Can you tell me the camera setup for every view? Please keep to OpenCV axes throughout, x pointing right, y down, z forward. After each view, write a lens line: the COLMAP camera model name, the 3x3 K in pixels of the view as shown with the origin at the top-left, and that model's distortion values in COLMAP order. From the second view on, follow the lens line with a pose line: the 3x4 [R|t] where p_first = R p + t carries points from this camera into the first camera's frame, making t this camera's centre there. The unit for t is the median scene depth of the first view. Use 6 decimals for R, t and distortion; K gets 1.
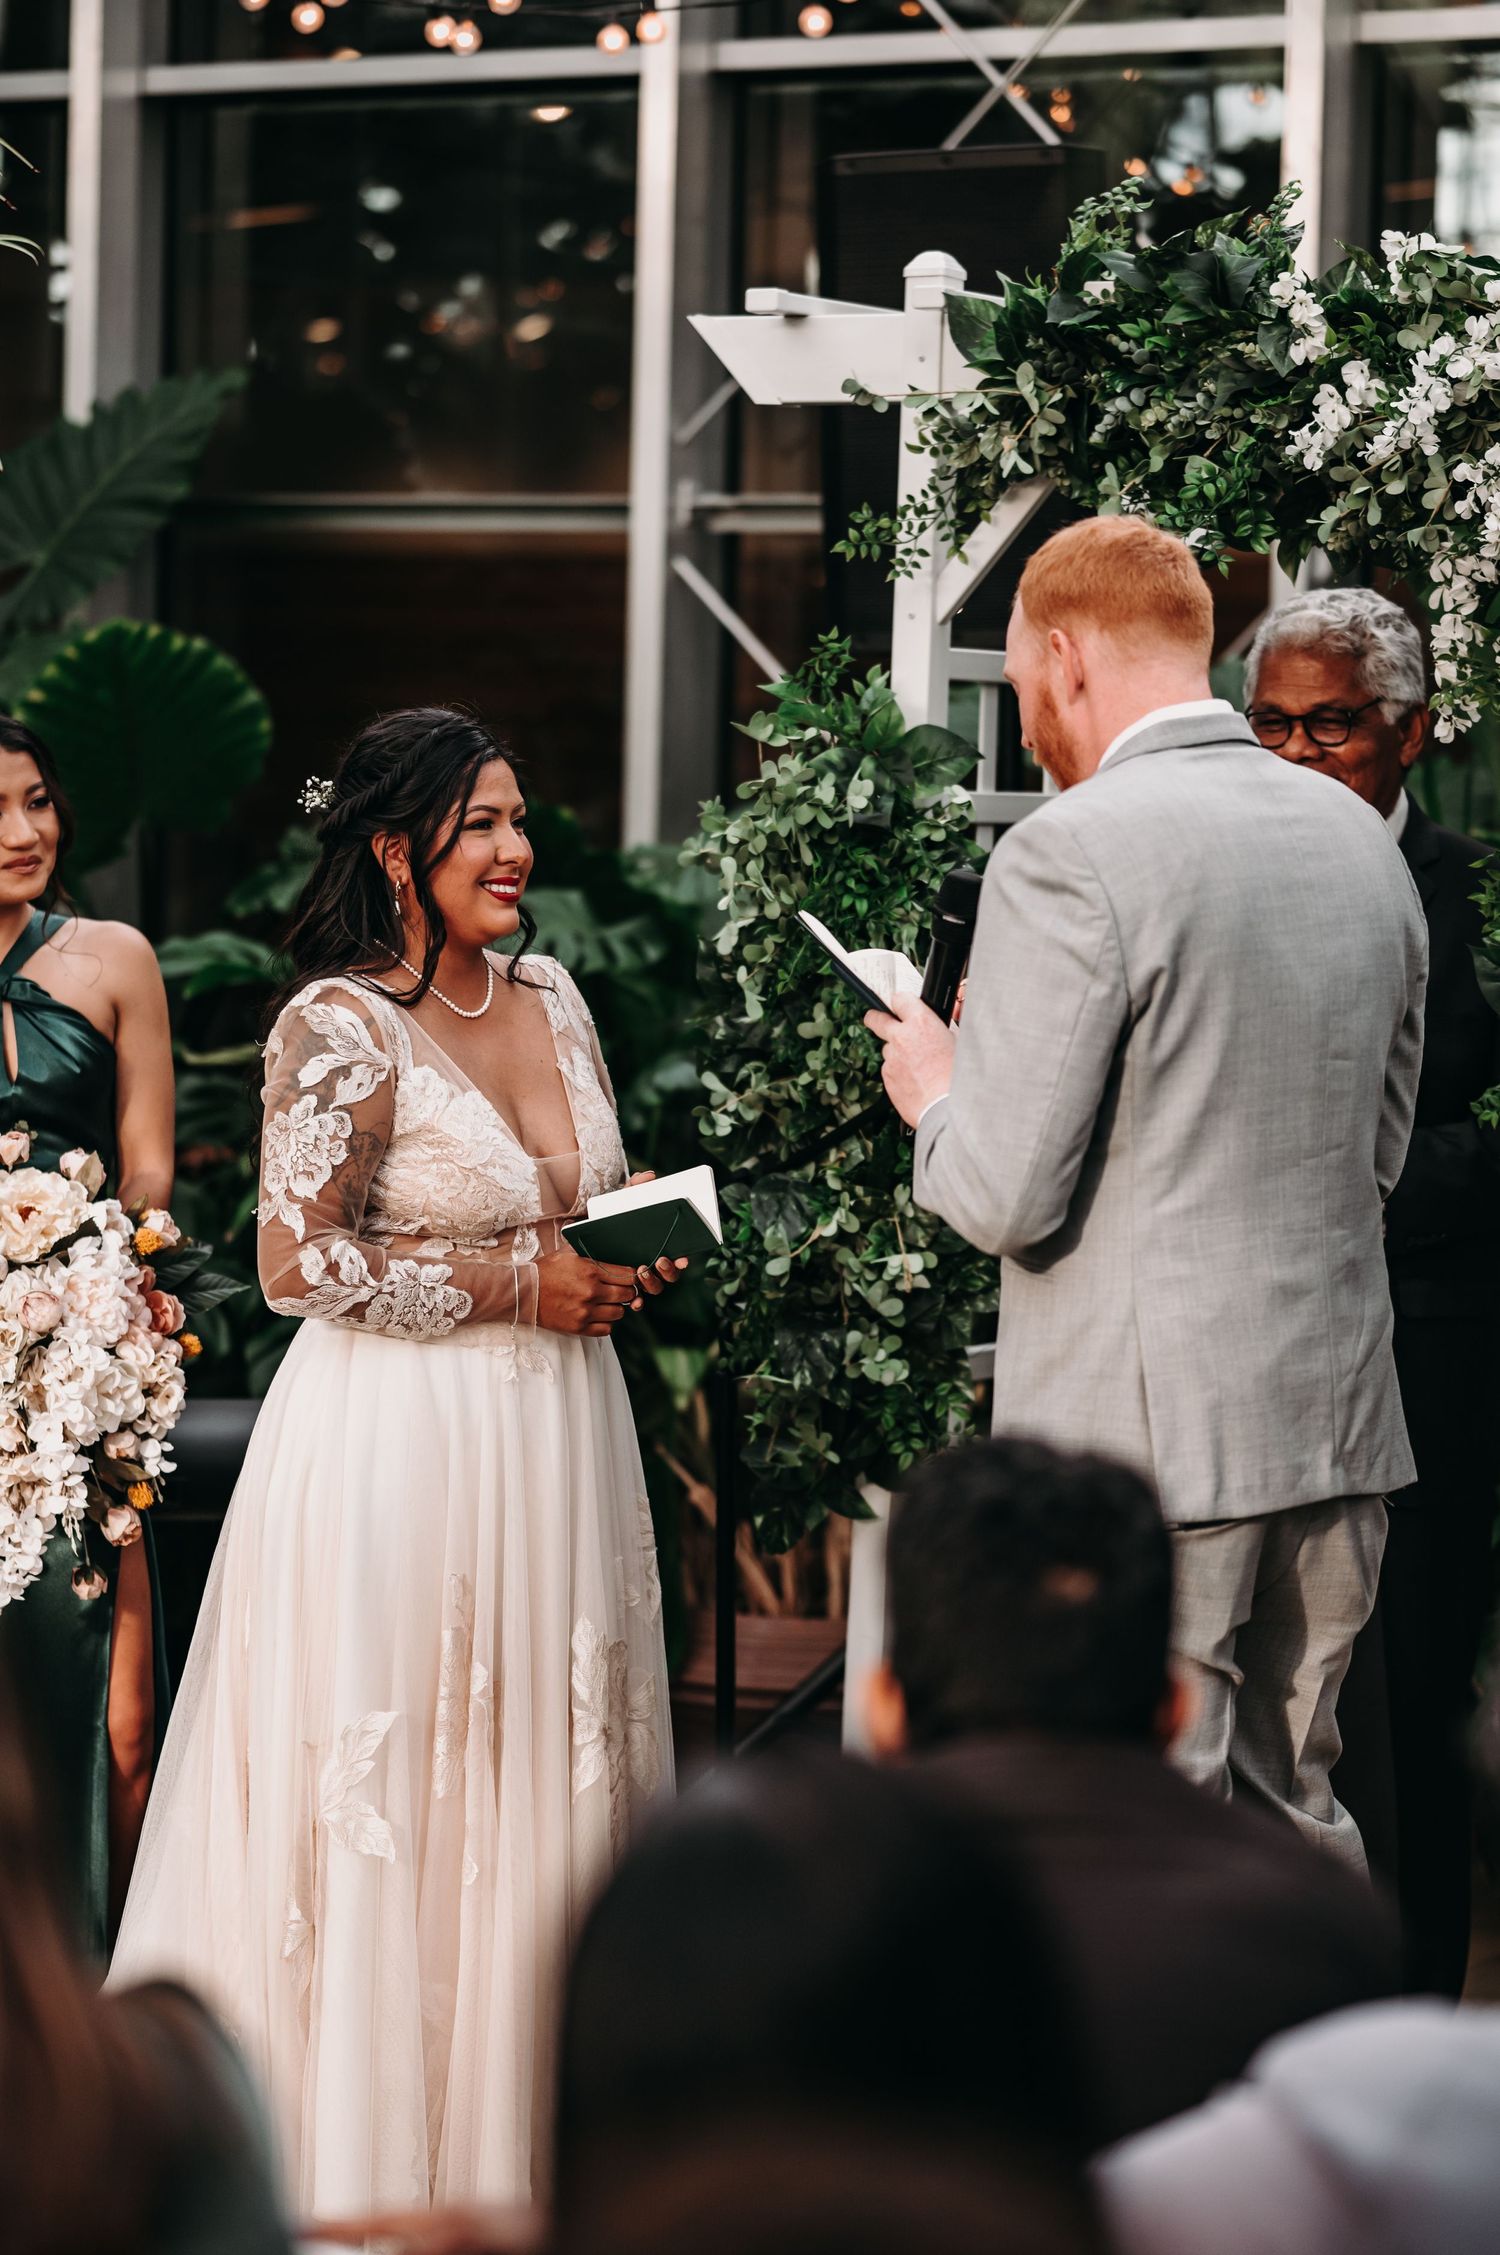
lens RADIAL K [[6054.5, 0, 756.1], [0, 6054.5, 1048.4], [0, 0, 1]] dist [0.022252, -0.057737]
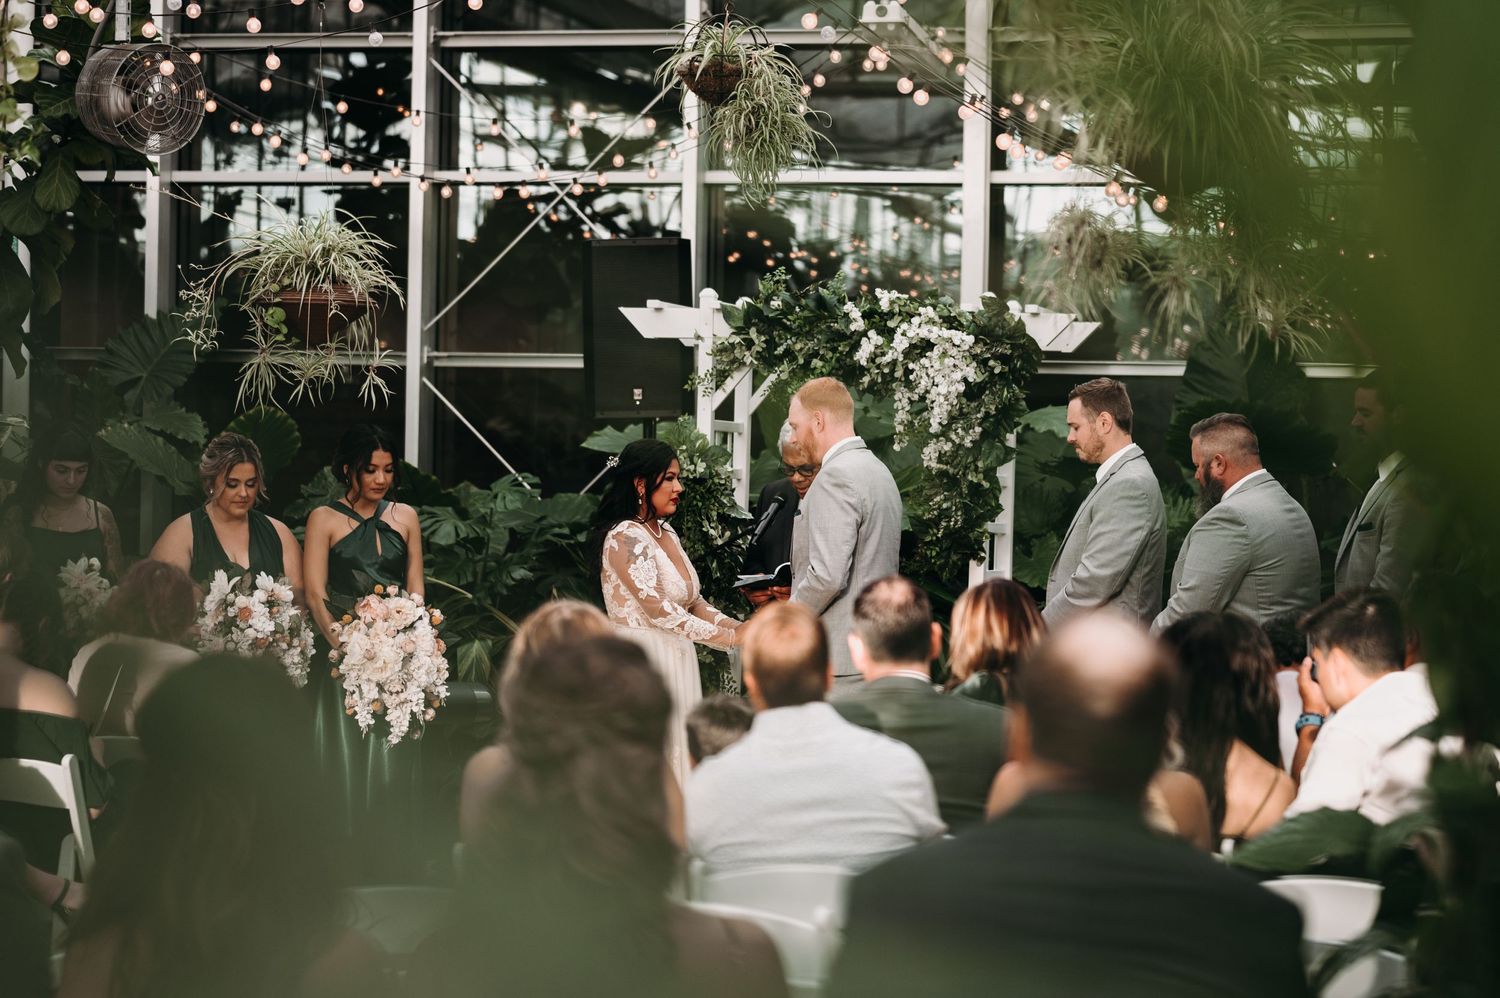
lens RADIAL K [[3712.2, 0, 750.0], [0, 3712.2, 499.0], [0, 0, 1]] dist [-0.016964, 9.359956]
pose [[0.960810, -0.005435, 0.277154, -0.485361], [0.015583, 0.999286, -0.034426, 0.038975], [-0.276769, 0.037396, 0.960209, -0.814214]]
